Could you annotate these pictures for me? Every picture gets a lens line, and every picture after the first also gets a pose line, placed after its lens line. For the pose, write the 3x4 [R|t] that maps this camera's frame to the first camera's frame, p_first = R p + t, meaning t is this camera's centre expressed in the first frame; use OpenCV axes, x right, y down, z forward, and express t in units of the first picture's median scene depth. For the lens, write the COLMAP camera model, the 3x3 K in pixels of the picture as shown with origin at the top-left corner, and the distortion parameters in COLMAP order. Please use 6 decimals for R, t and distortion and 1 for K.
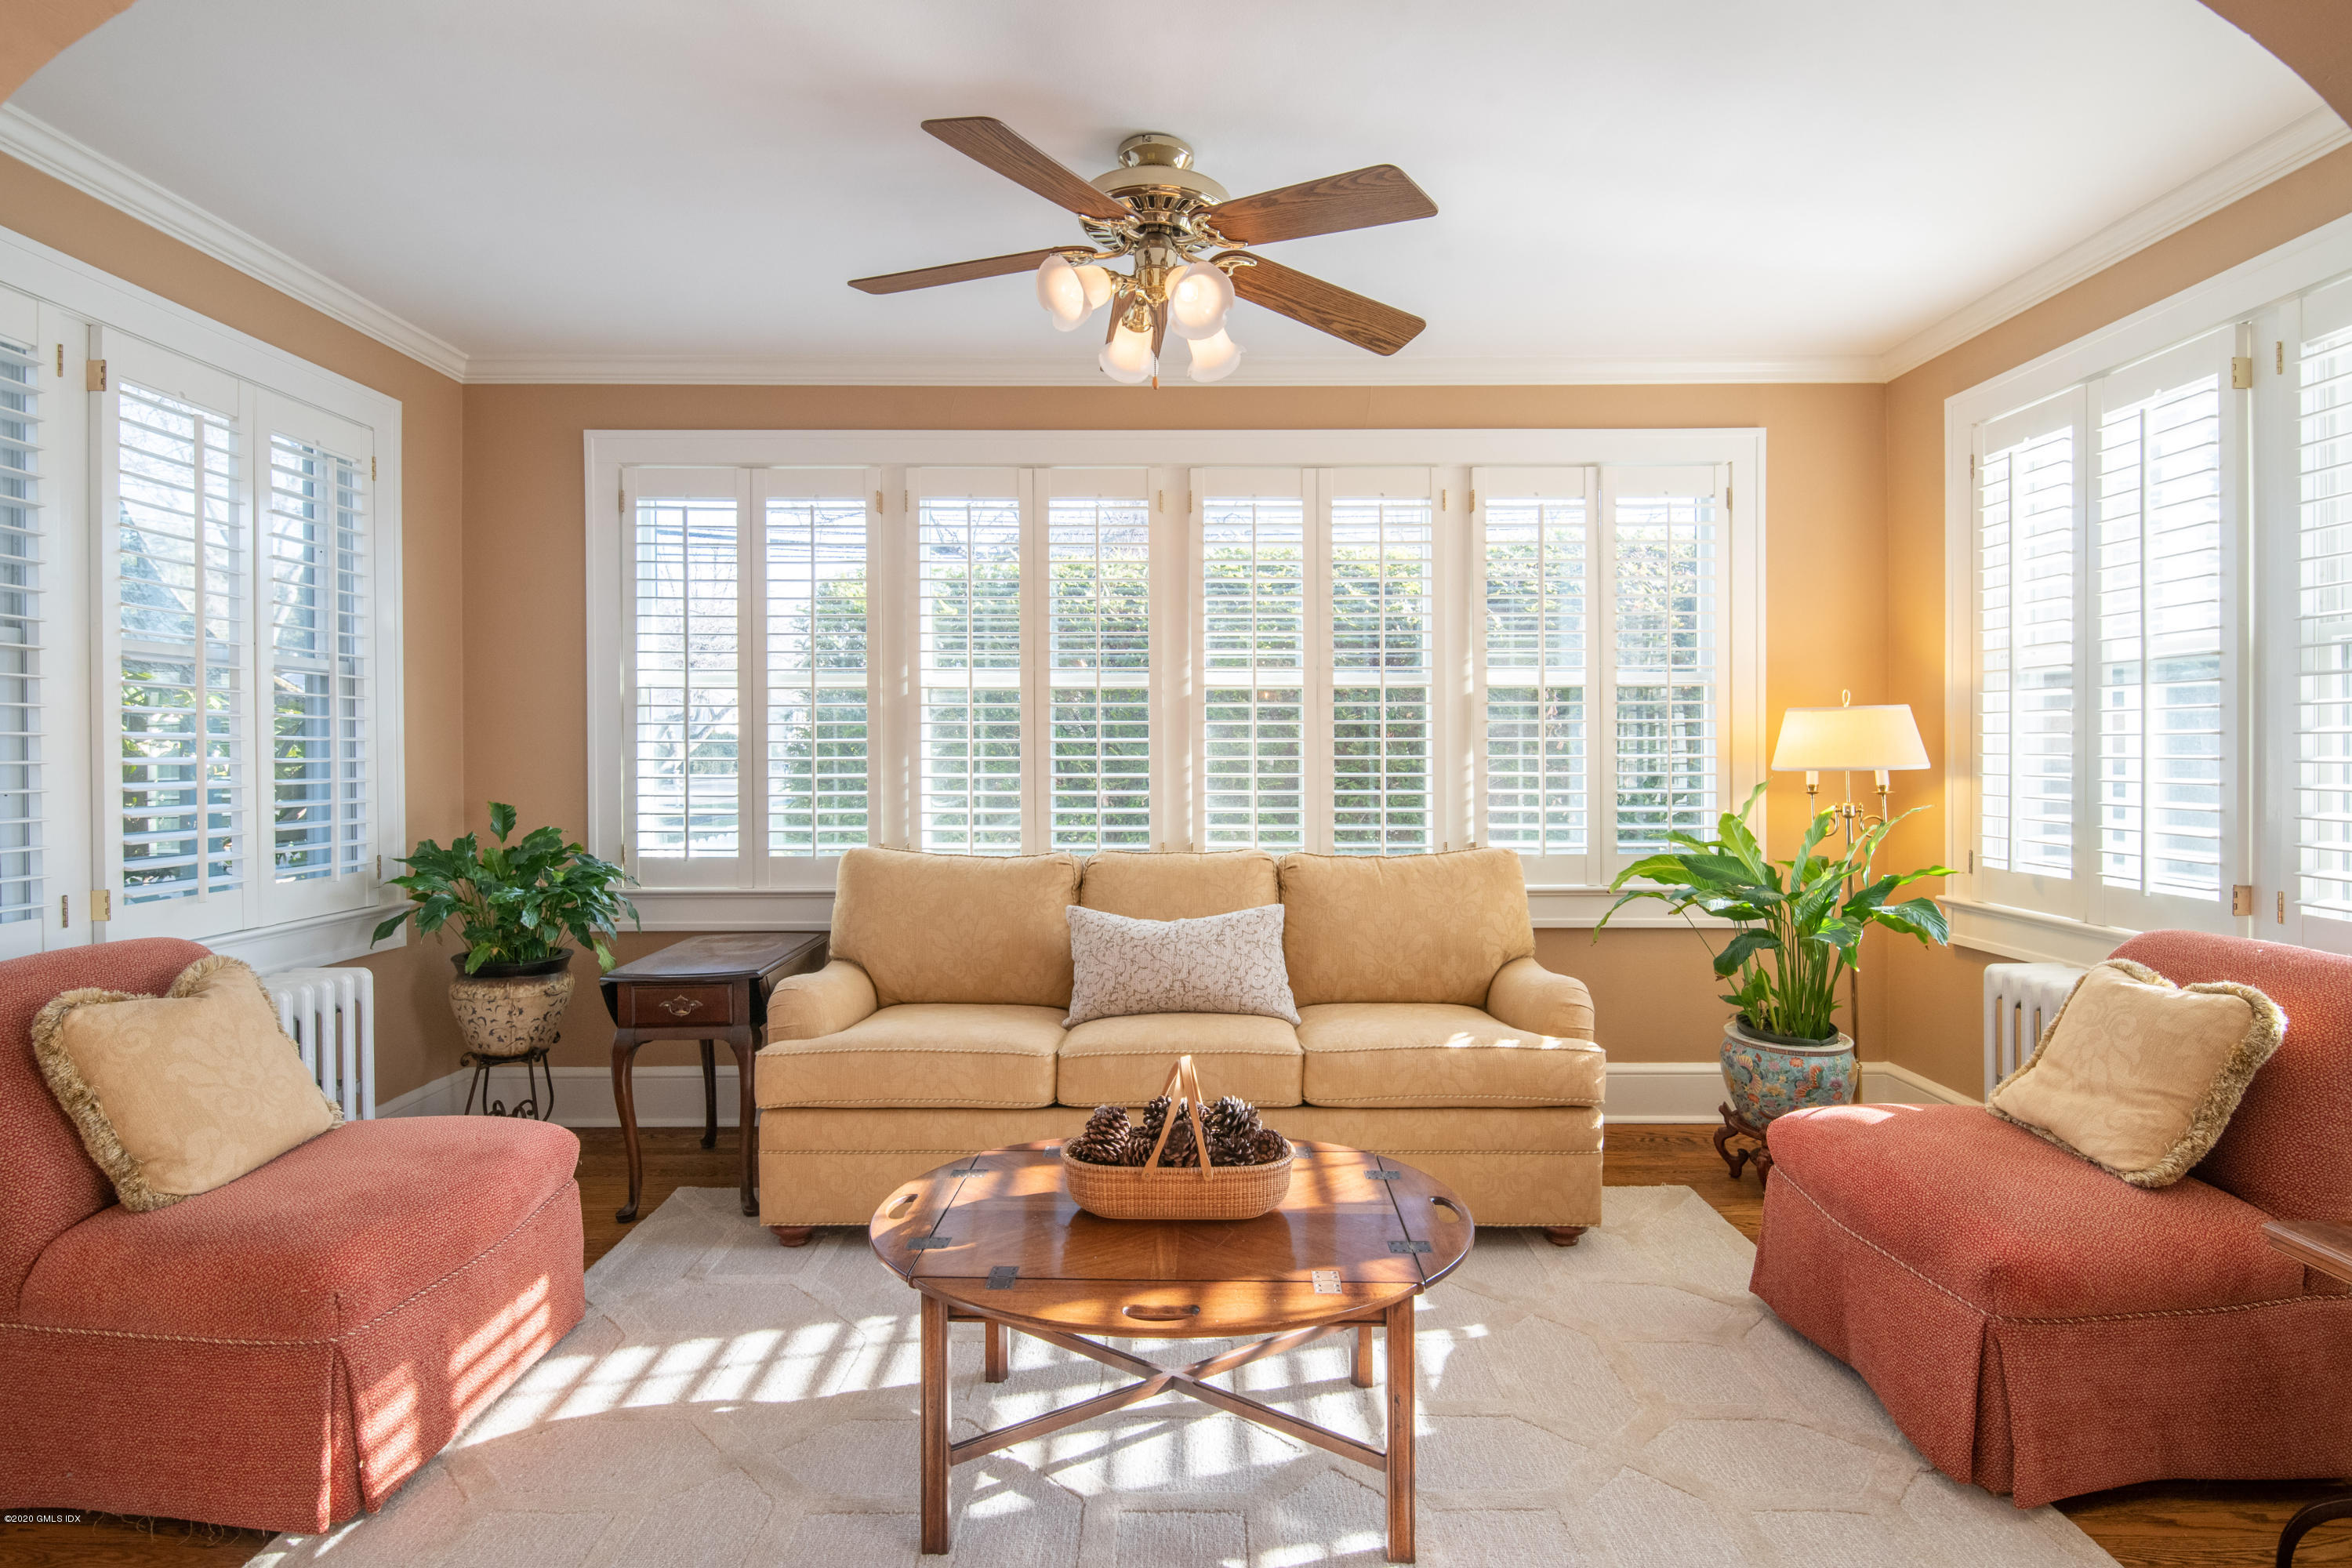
lens RADIAL K [[1129.4, 0, 1178.1], [0, 1129.4, 739.7], [0, 0, 1]] dist [0.001448, -0.010524]
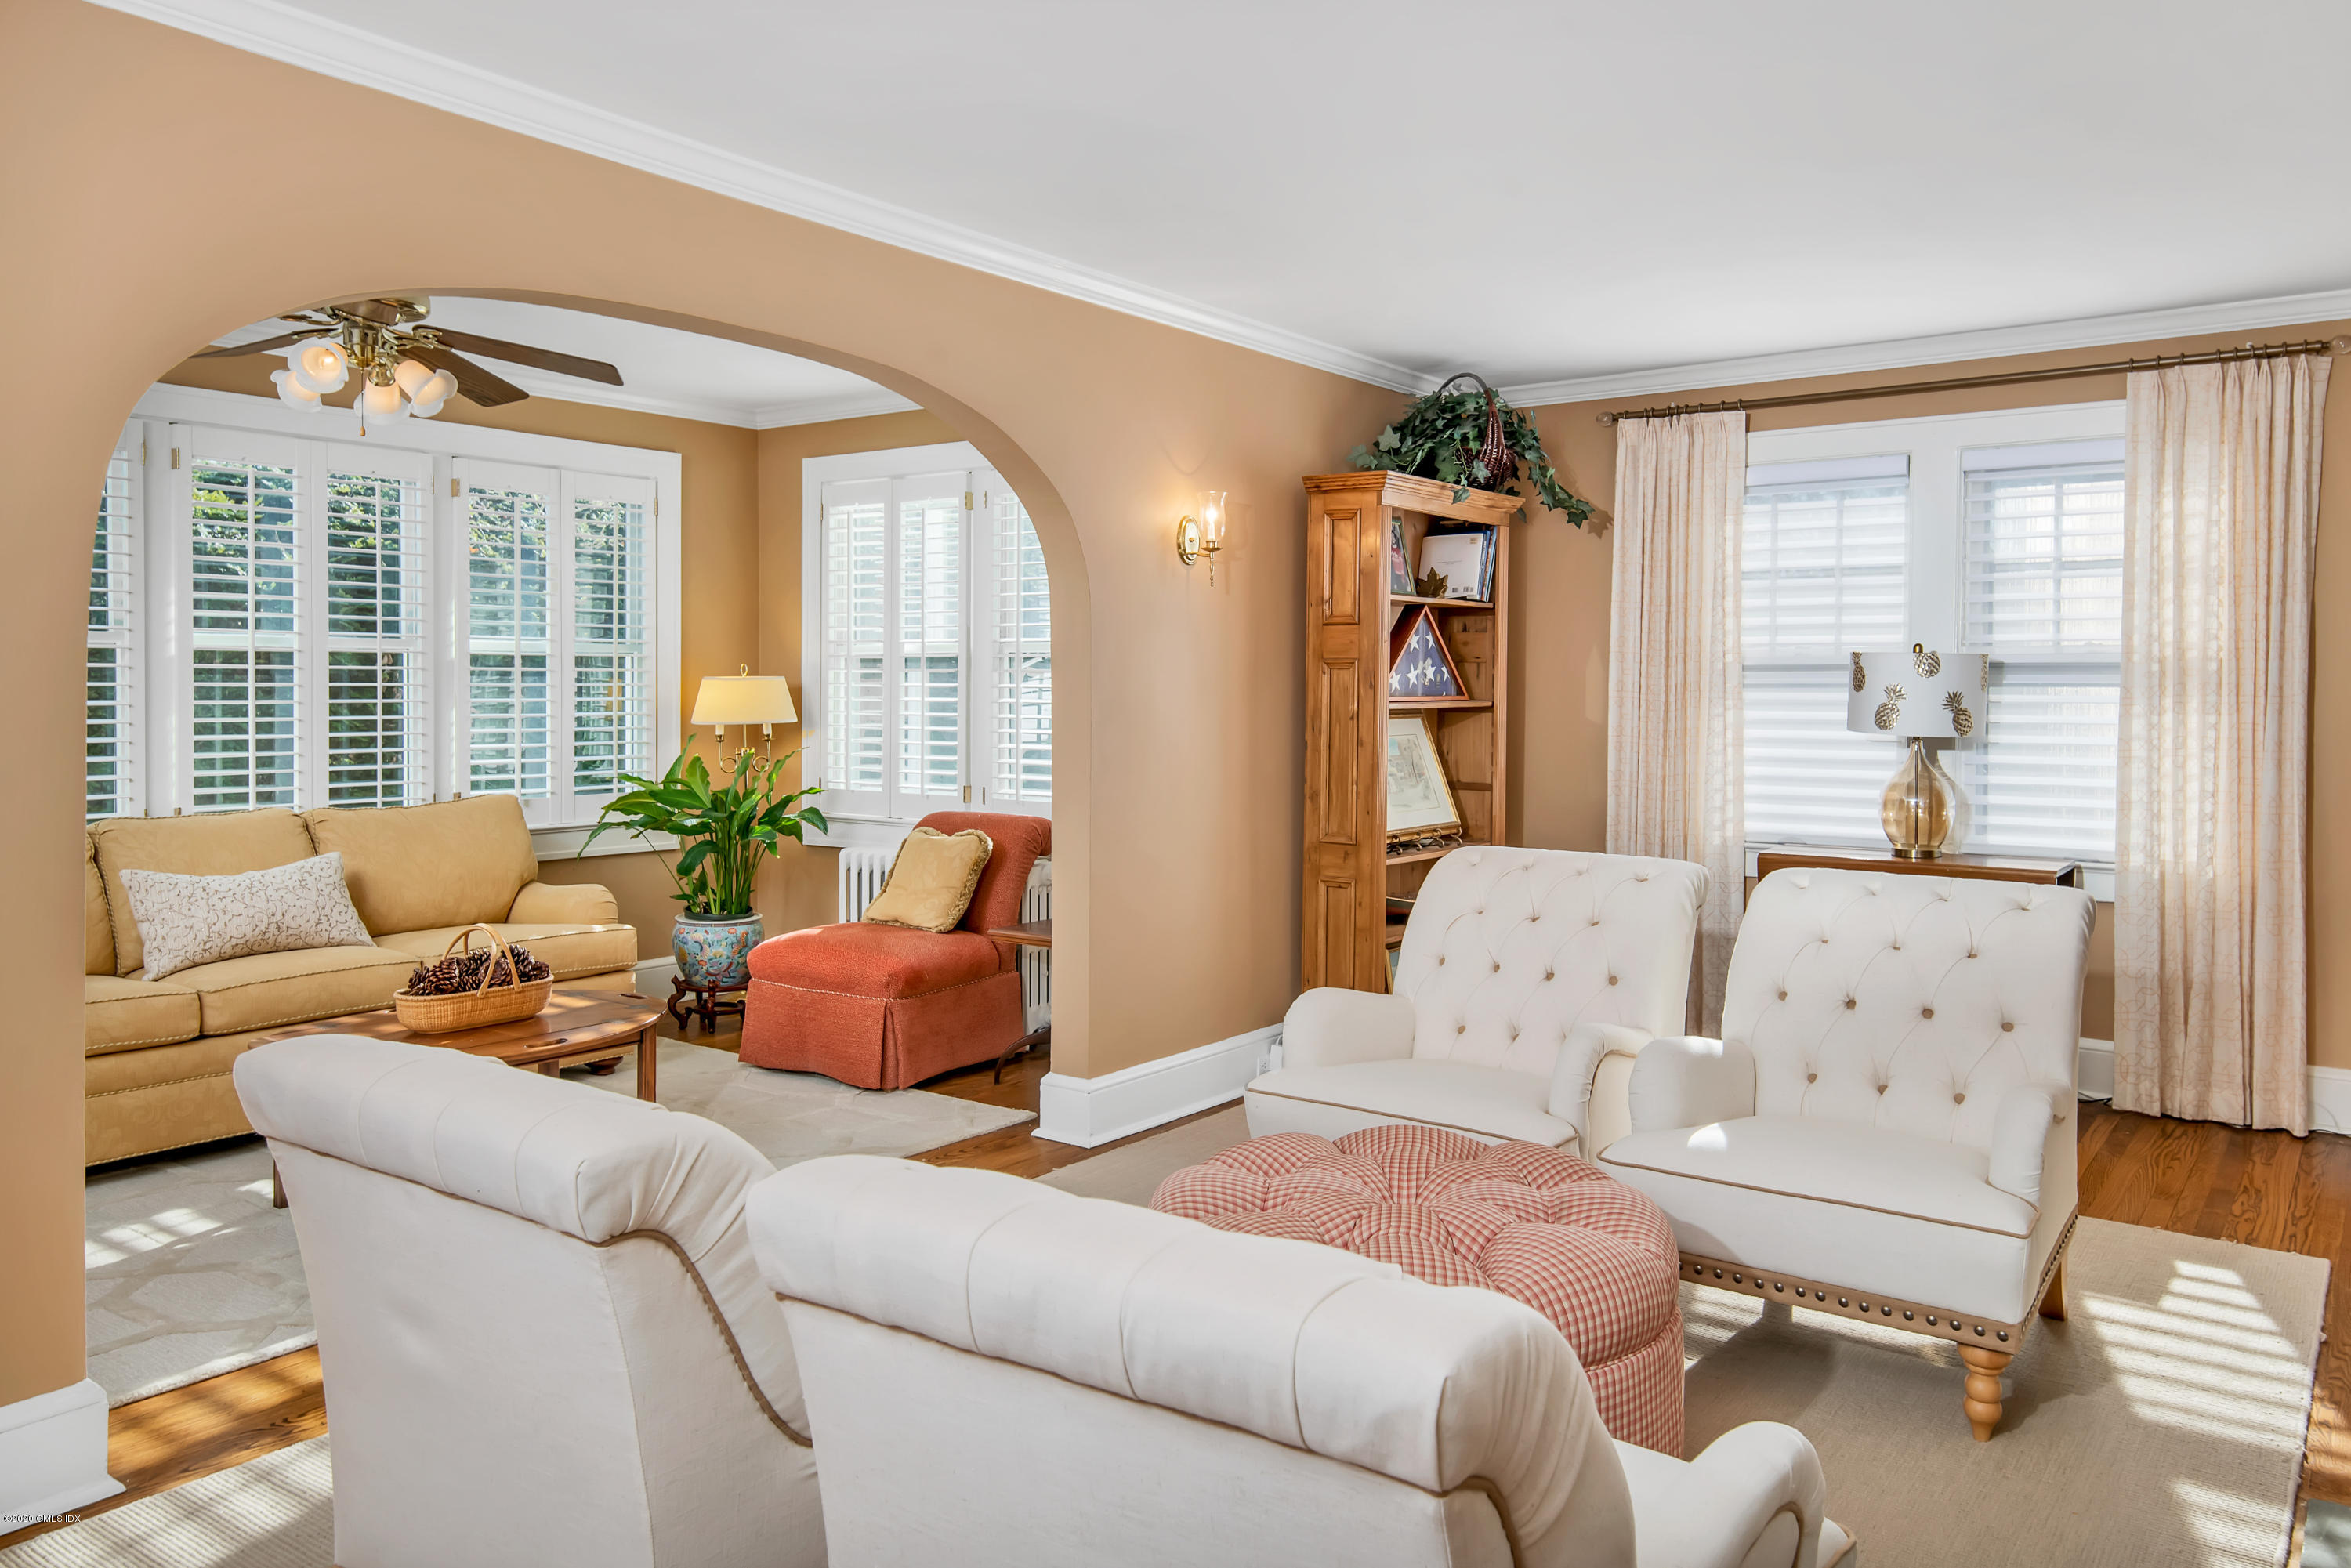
lens RADIAL K [[1659.5, 0, 1175.5], [0, 1659.5, 784.0], [0, 0, 1]] dist [0.001172, 0.000464]
pose [[0.597004, -0.041858, 0.801145, -0.762771], [-0.011084, 0.998112, 0.060409, -0.029899], [-0.802161, -0.044944, 0.595414, -0.662930]]
